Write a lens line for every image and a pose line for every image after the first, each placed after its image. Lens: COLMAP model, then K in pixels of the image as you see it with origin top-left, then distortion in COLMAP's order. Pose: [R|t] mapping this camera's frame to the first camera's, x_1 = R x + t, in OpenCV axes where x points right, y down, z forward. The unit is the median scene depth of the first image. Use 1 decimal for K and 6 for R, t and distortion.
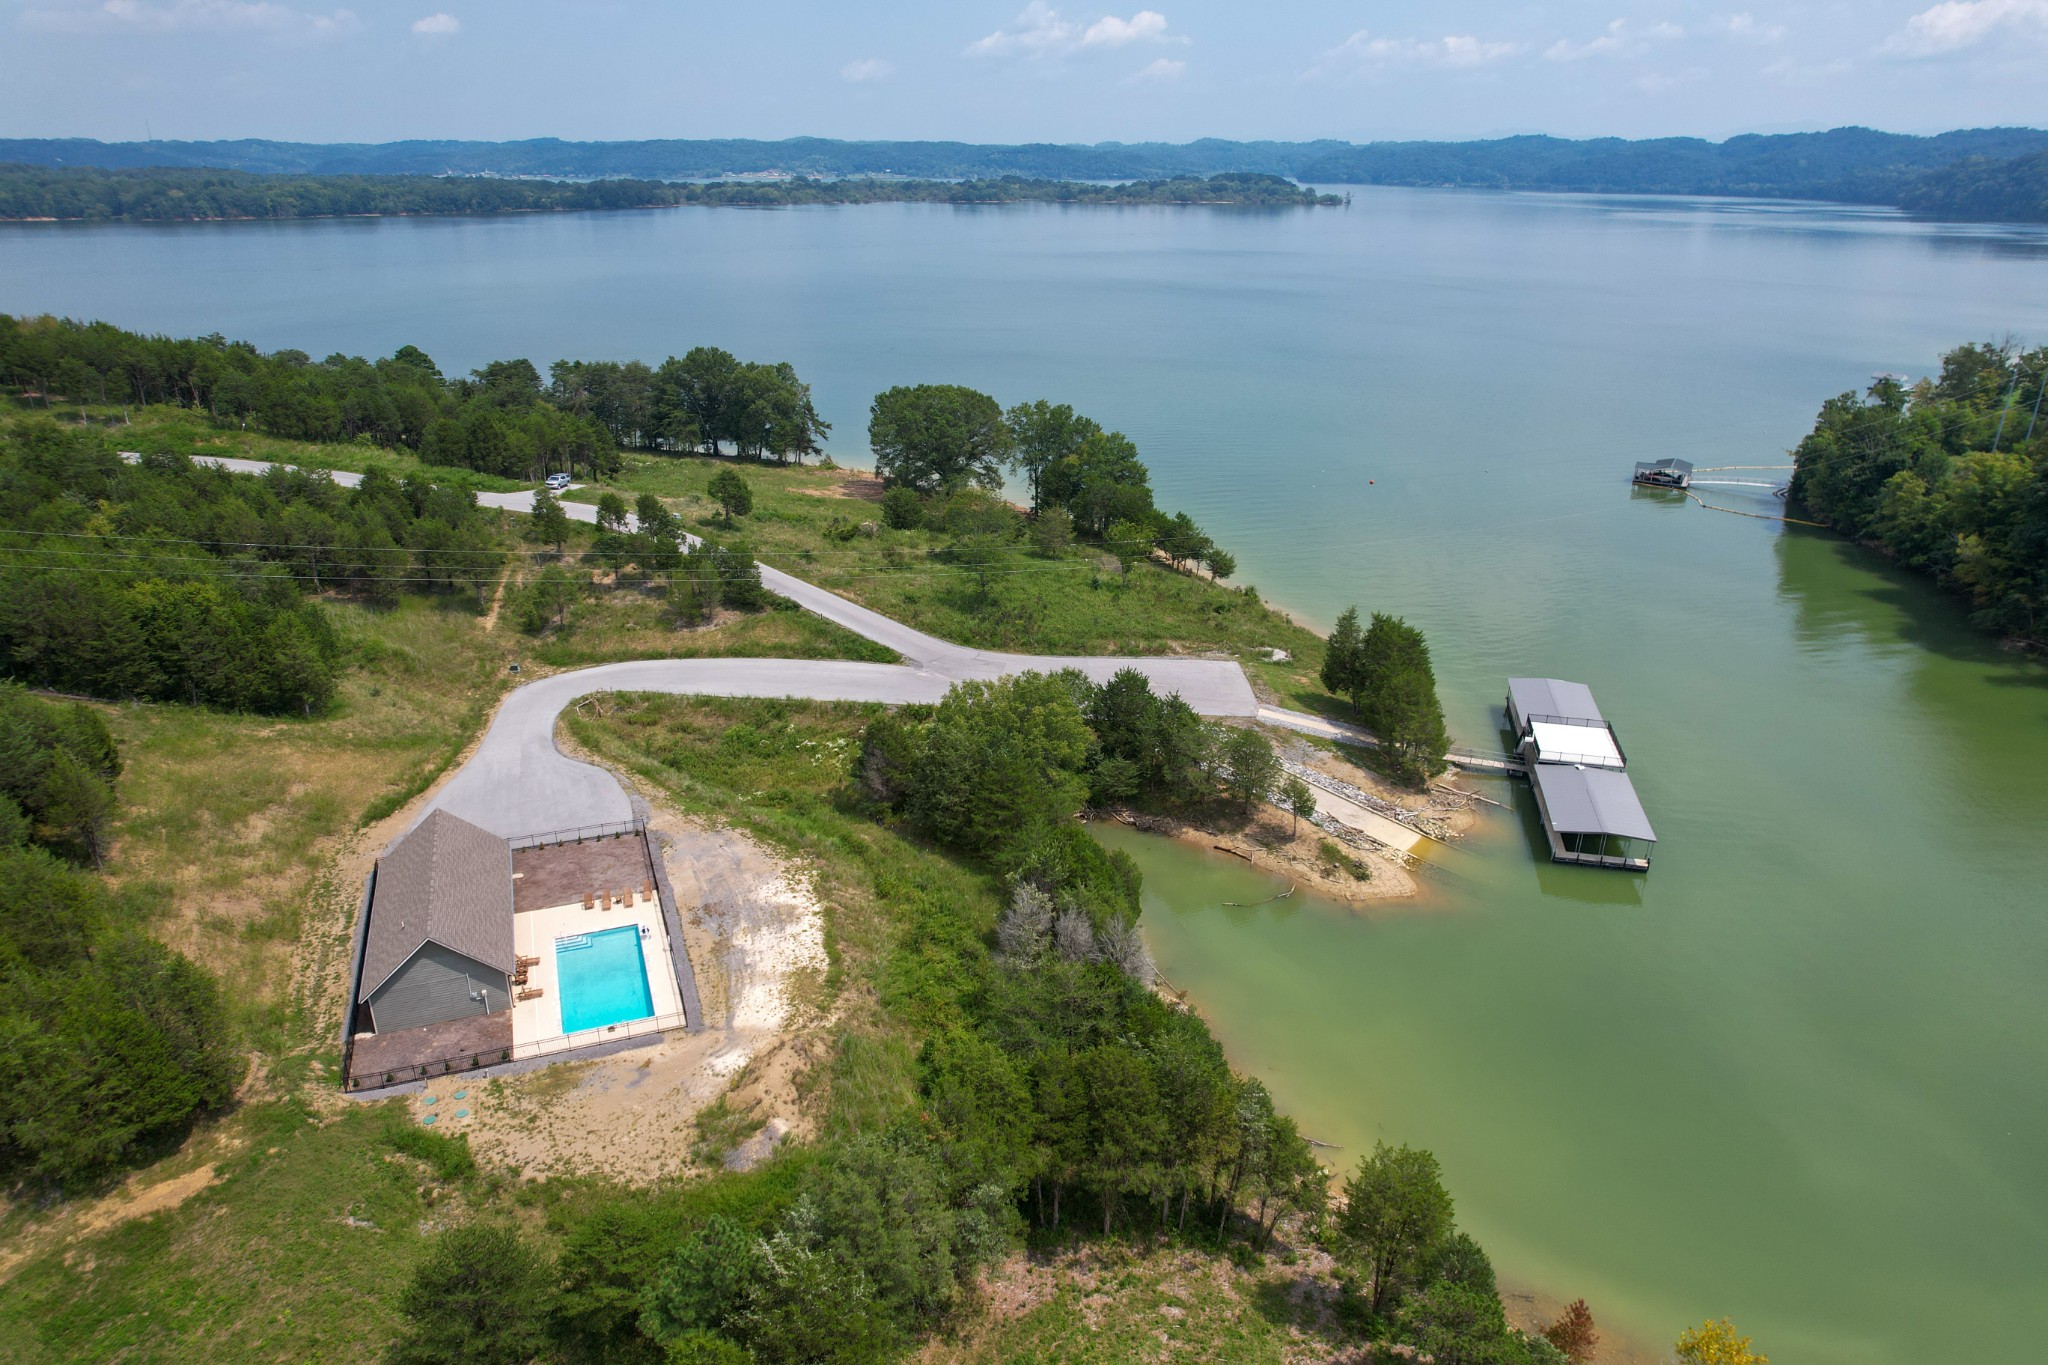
lens RADIAL K [[1300.1, 0, 1033.1], [0, 1300.1, 685.5], [0, 0, 1]] dist [-0.076852, 0.066385]
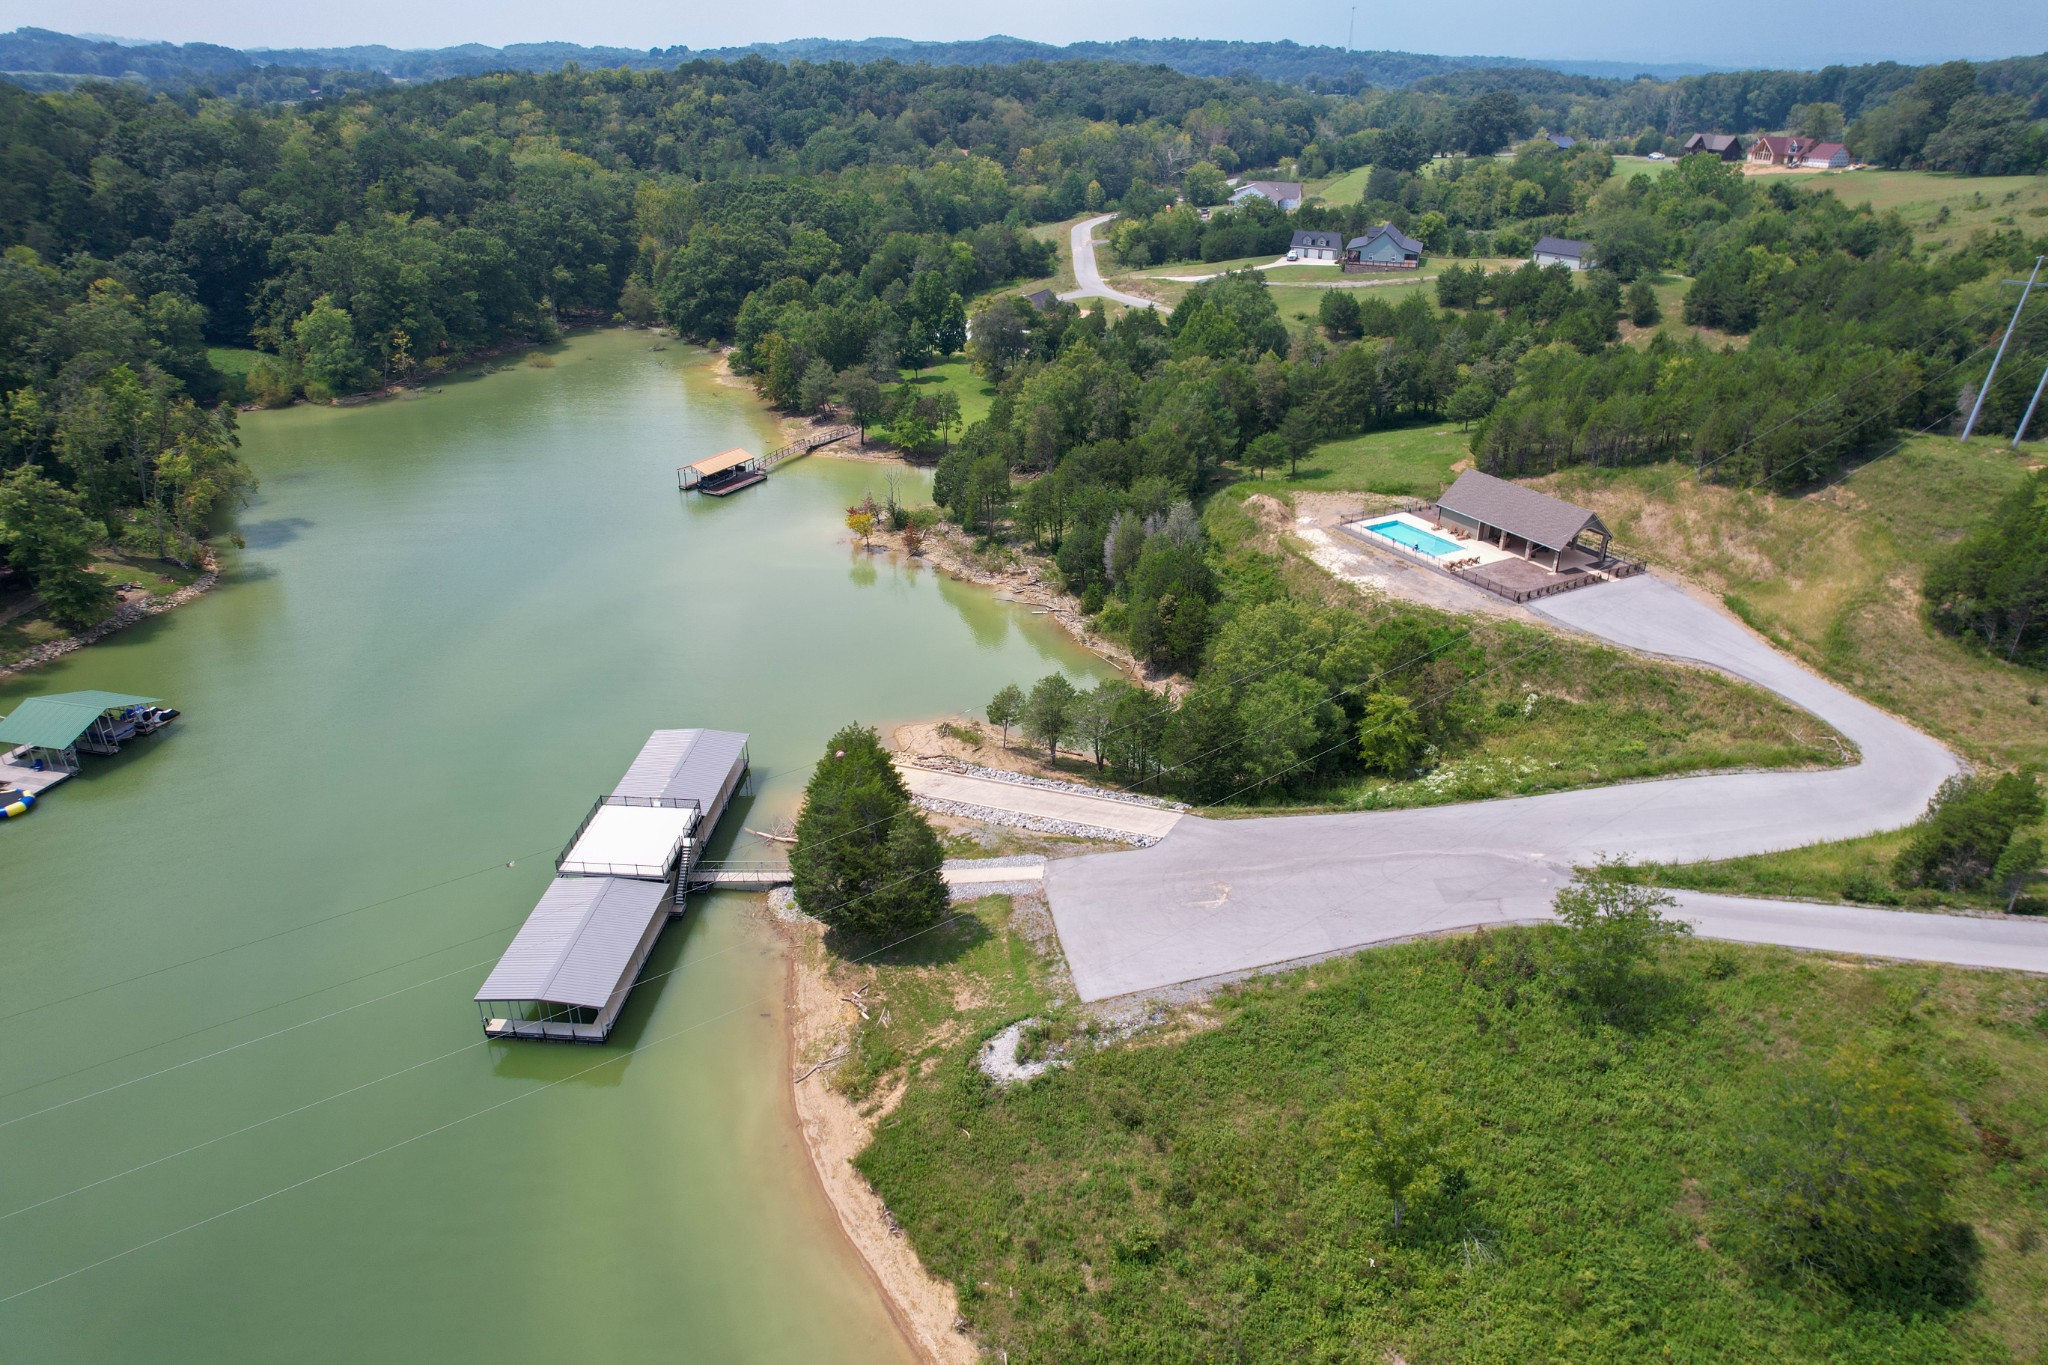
lens RADIAL K [[1300.1, 0, 1033.1], [0, 1300.1, 685.5], [0, 0, 1]] dist [-0.076852, 0.066385]
pose [[-0.988482, 0.058201, -0.139699, 0.385563], [-0.065878, 0.665568, 0.743424, -0.808934], [0.136247, 0.744065, -0.654068, 1.968664]]
